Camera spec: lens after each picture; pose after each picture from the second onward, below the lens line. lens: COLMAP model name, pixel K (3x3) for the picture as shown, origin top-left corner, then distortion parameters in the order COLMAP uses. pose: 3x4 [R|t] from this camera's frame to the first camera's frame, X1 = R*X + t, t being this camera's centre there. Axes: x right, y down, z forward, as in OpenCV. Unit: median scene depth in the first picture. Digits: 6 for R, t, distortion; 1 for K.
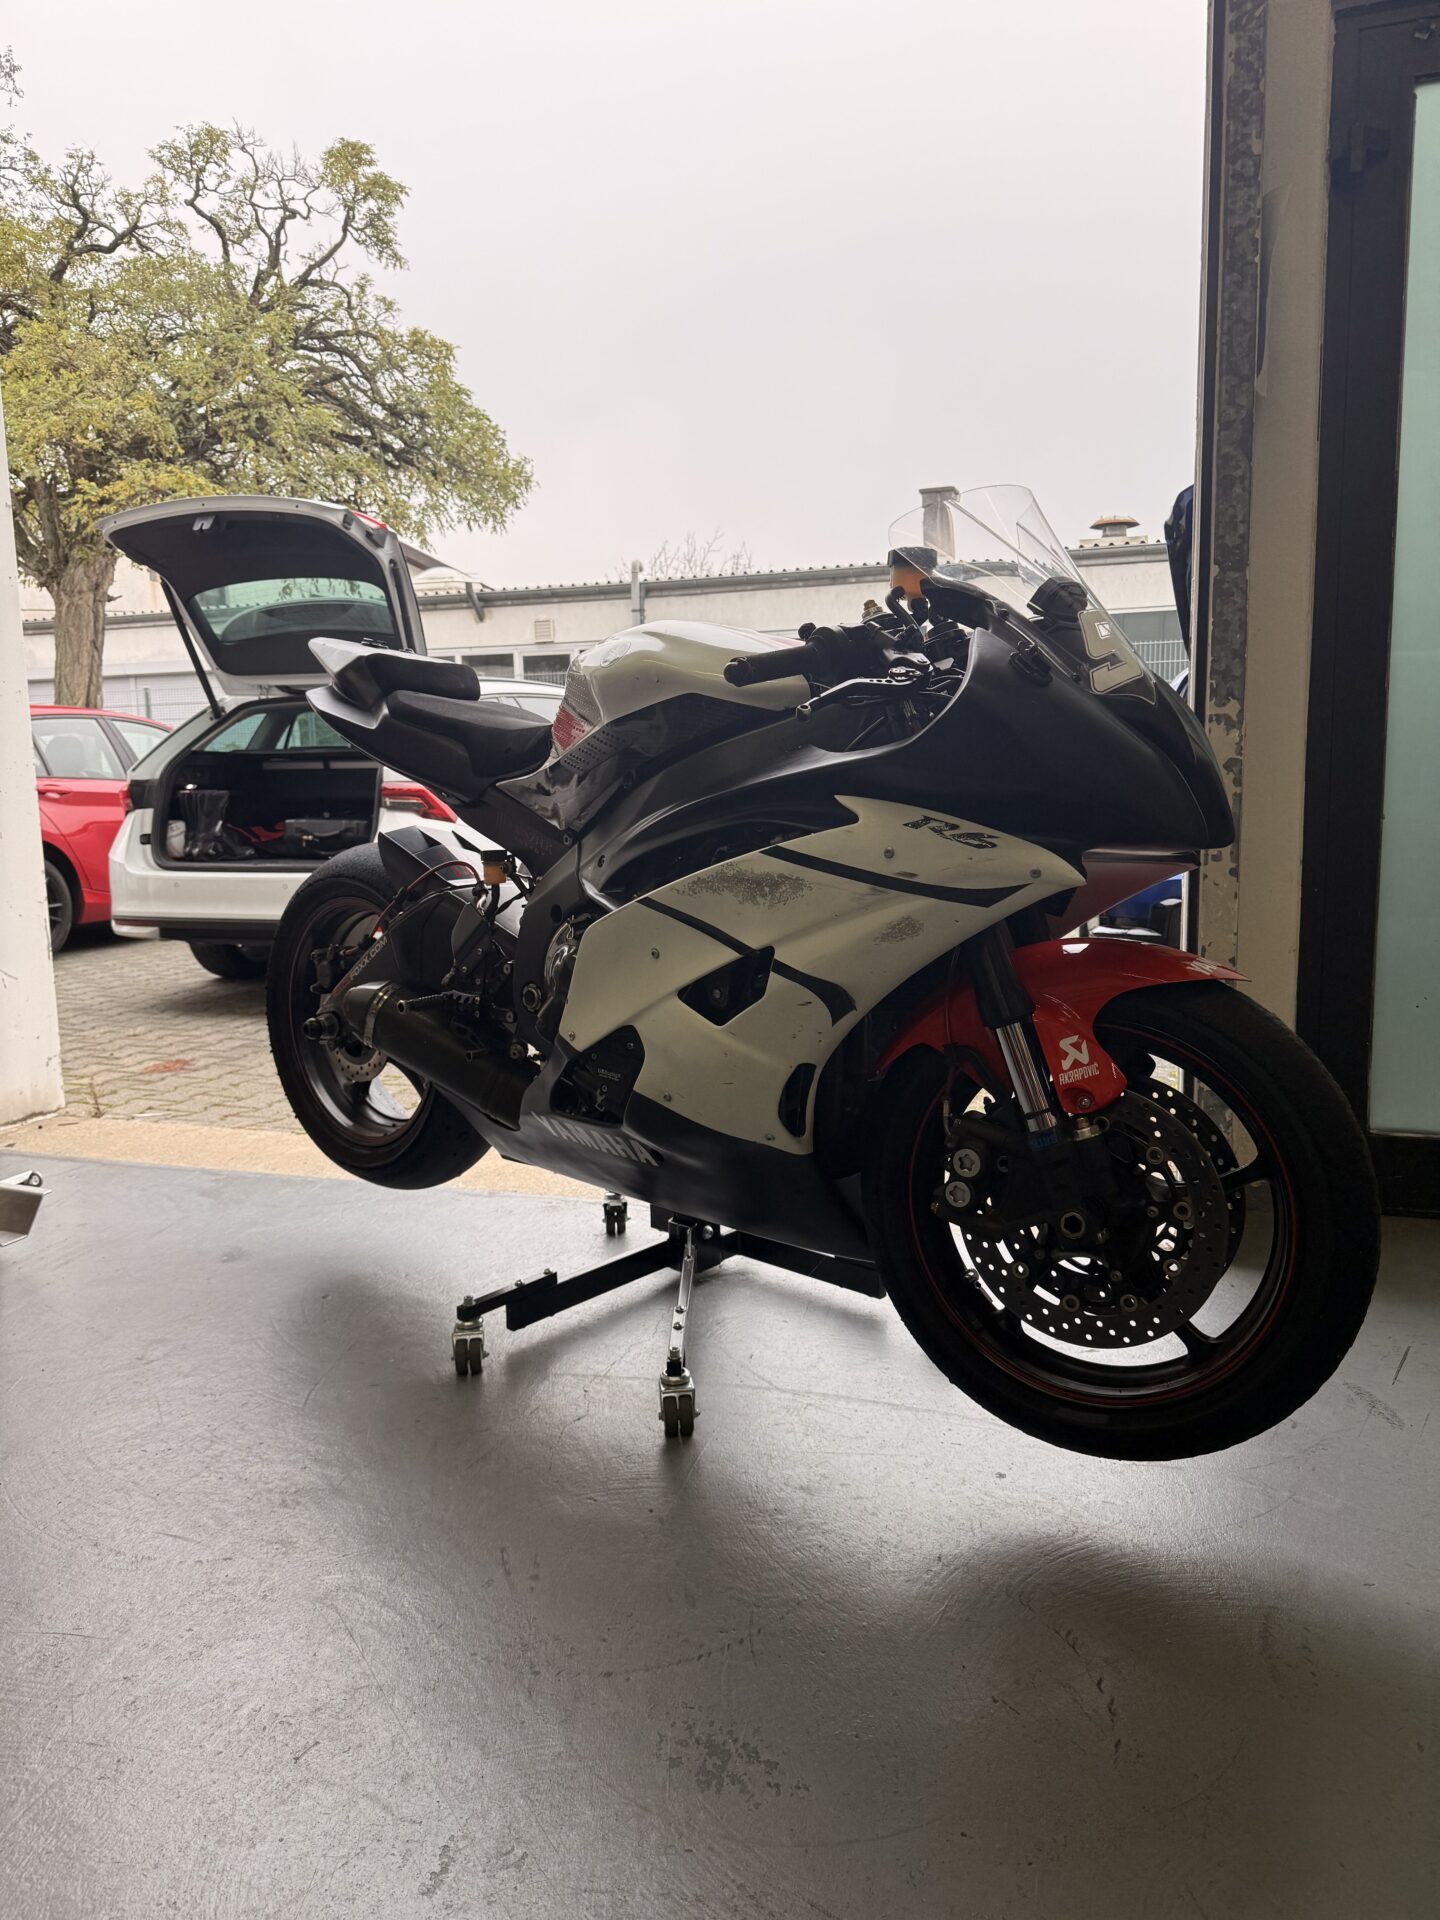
lens RADIAL K [[1389.0, 0, 723.7], [0, 1389.0, 944.9], [0, 0, 1]] dist [0.057094, -0.004113]
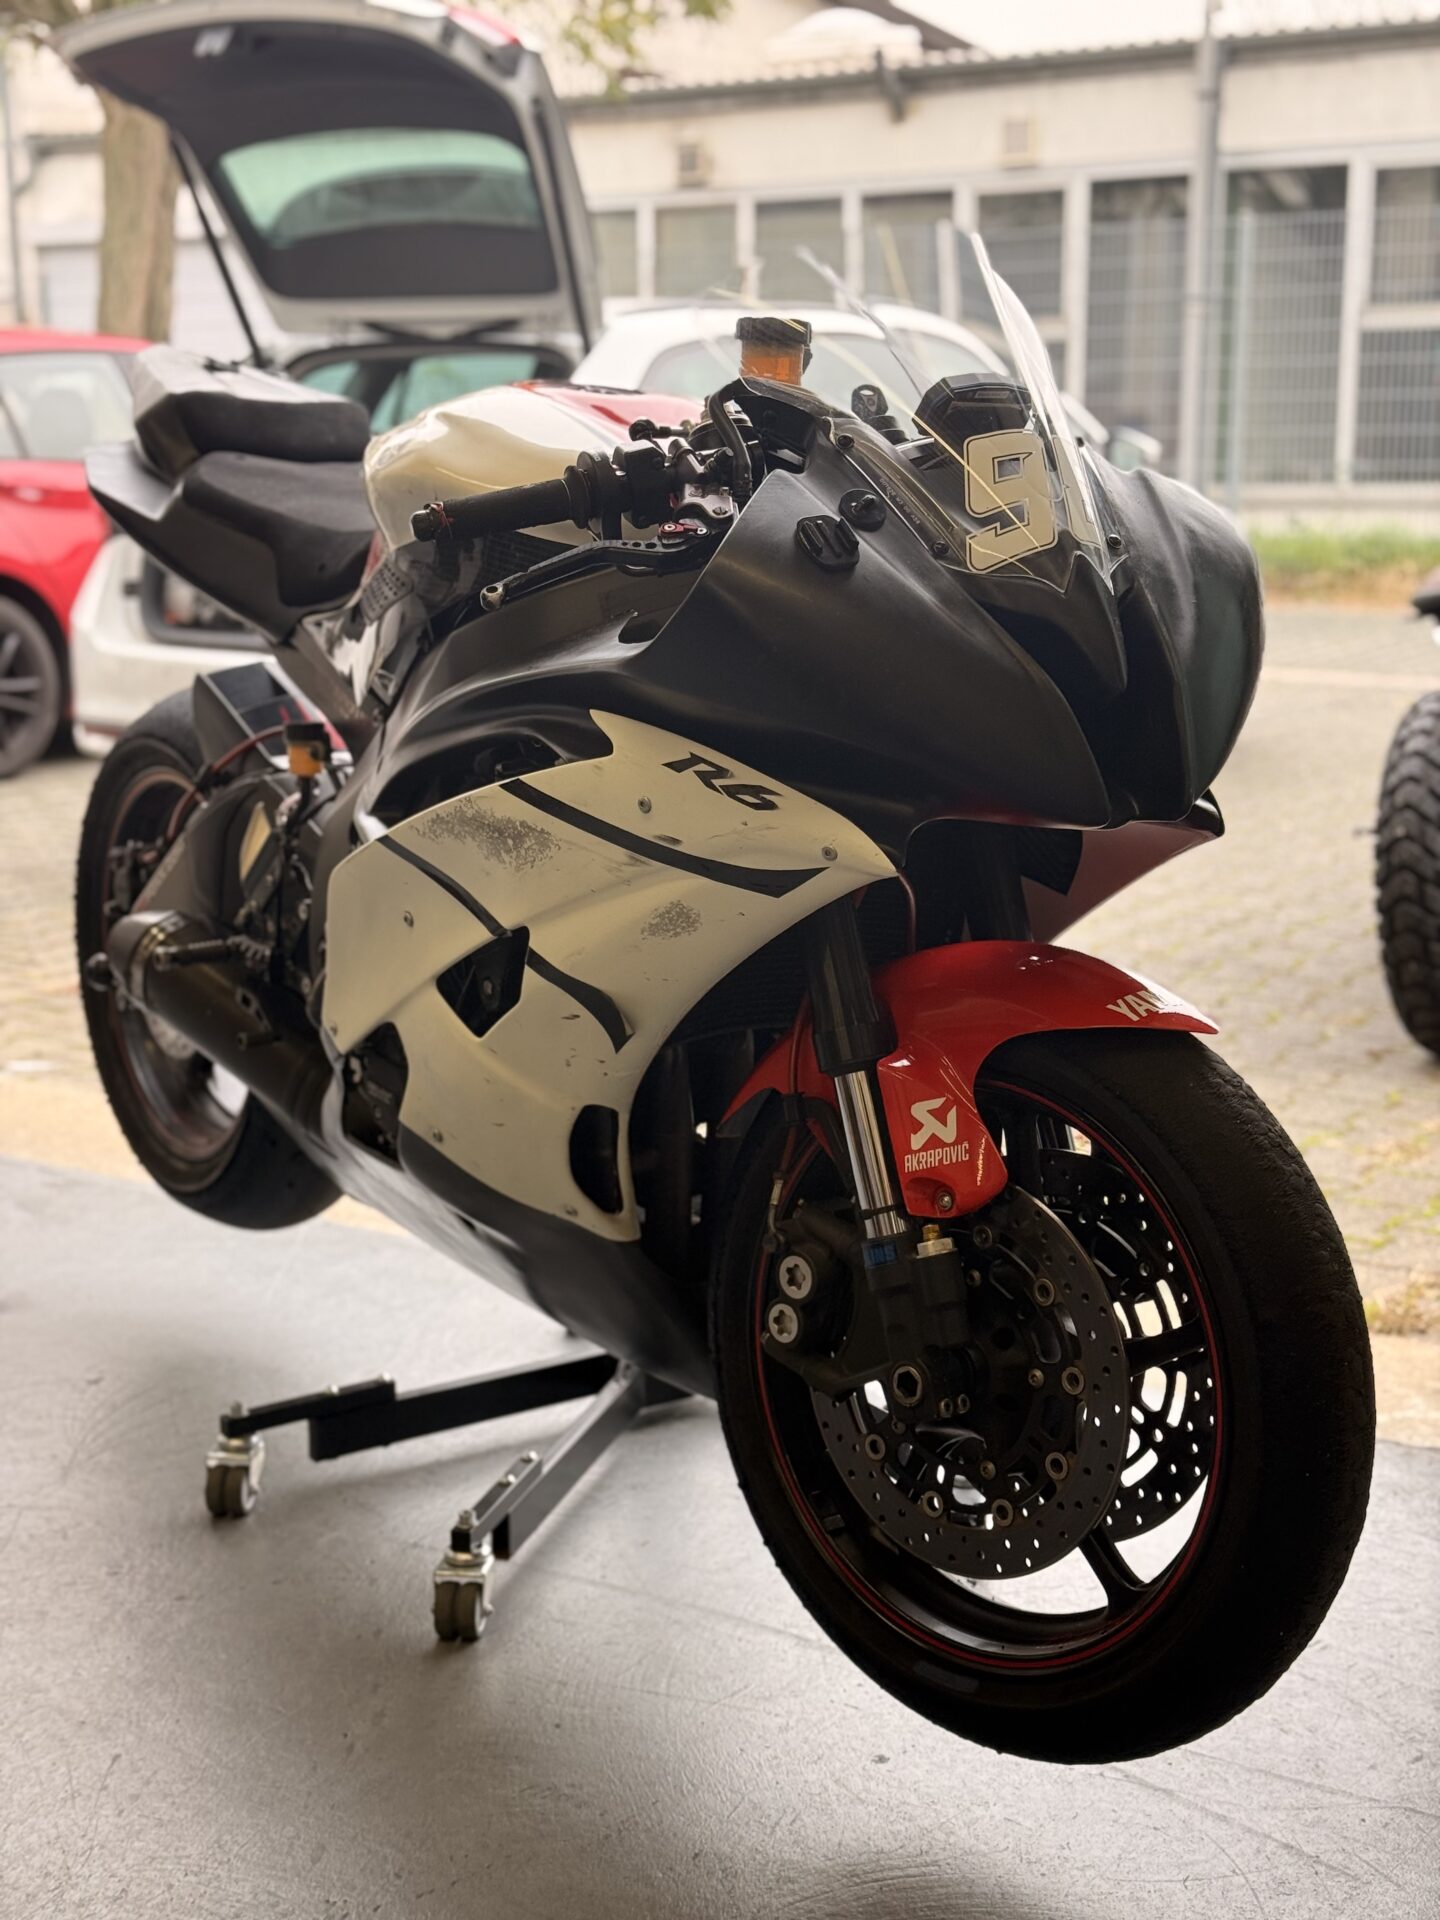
lens RADIAL K [[2694.6, 0, 720.0], [0, 2694.6, 960.0], [0, 0, 1]] dist [0.010632, 0.697083]
pose [[0.969665, 0.062418, -0.236334, 0.400600], [-0.044303, 0.995712, 0.081205, -0.085701], [0.240389, -0.068271, 0.968273, -0.202762]]
